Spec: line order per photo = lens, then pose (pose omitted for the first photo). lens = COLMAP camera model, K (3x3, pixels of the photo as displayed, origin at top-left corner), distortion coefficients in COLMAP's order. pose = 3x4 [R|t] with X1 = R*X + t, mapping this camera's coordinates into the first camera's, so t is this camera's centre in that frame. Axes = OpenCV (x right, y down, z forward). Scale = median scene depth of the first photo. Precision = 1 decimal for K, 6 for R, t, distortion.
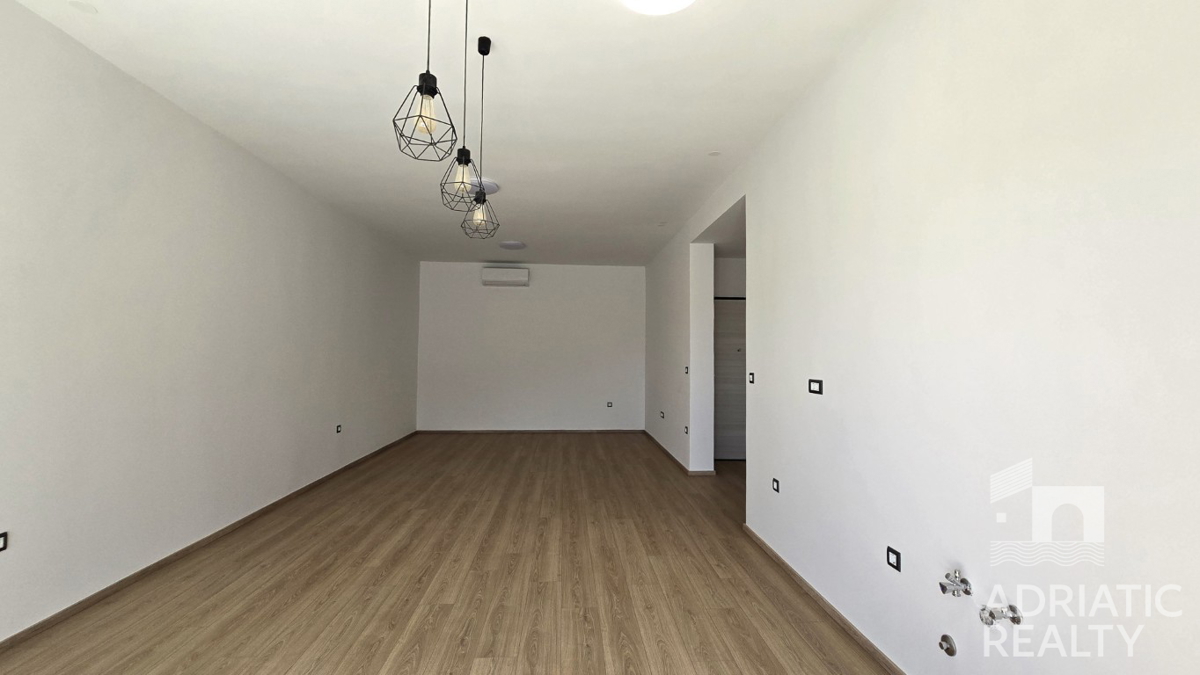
lens RADIAL K [[504.0, 0, 591.1], [0, 504.0, 337.5], [0, 0, 1]] dist [-0.000654, -0.000050]
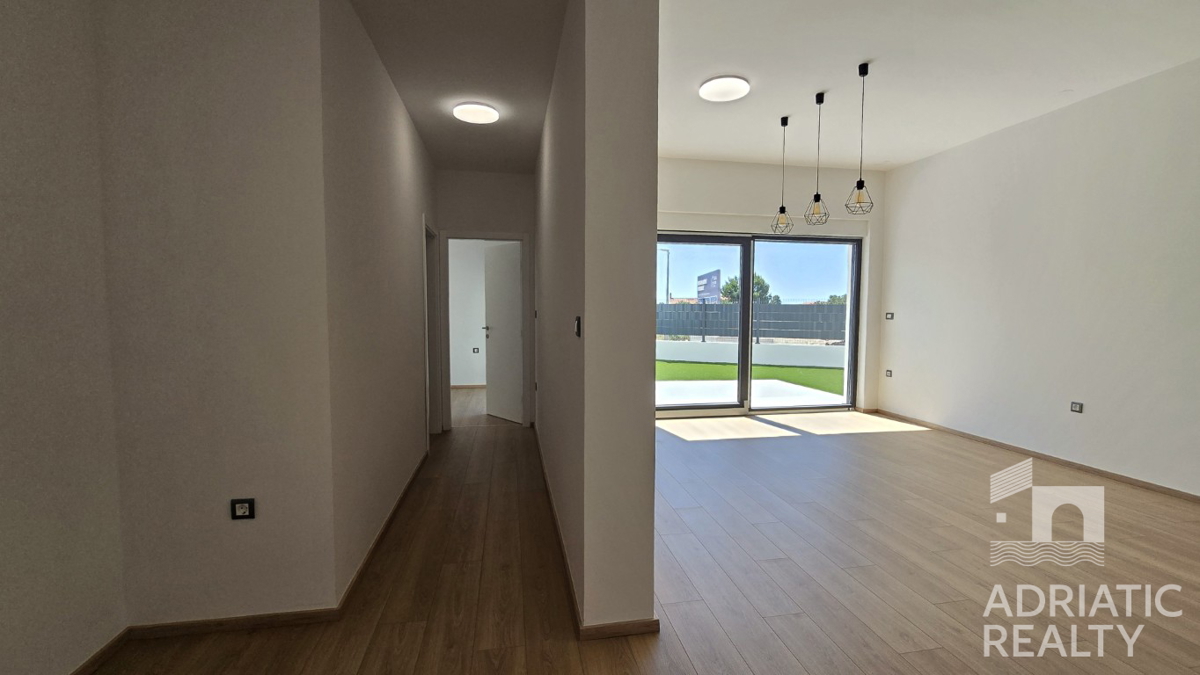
lens RADIAL K [[504.0, 0, 591.1], [0, 504.0, 337.5], [0, 0, 1]] dist [-0.000654, -0.000050]
pose [[-0.996013, -0.008043, -0.088842, 0.467690], [-0.008949, 0.999912, 0.009804, 0.098204], [0.088755, 0.010560, -0.995997, 1.690088]]
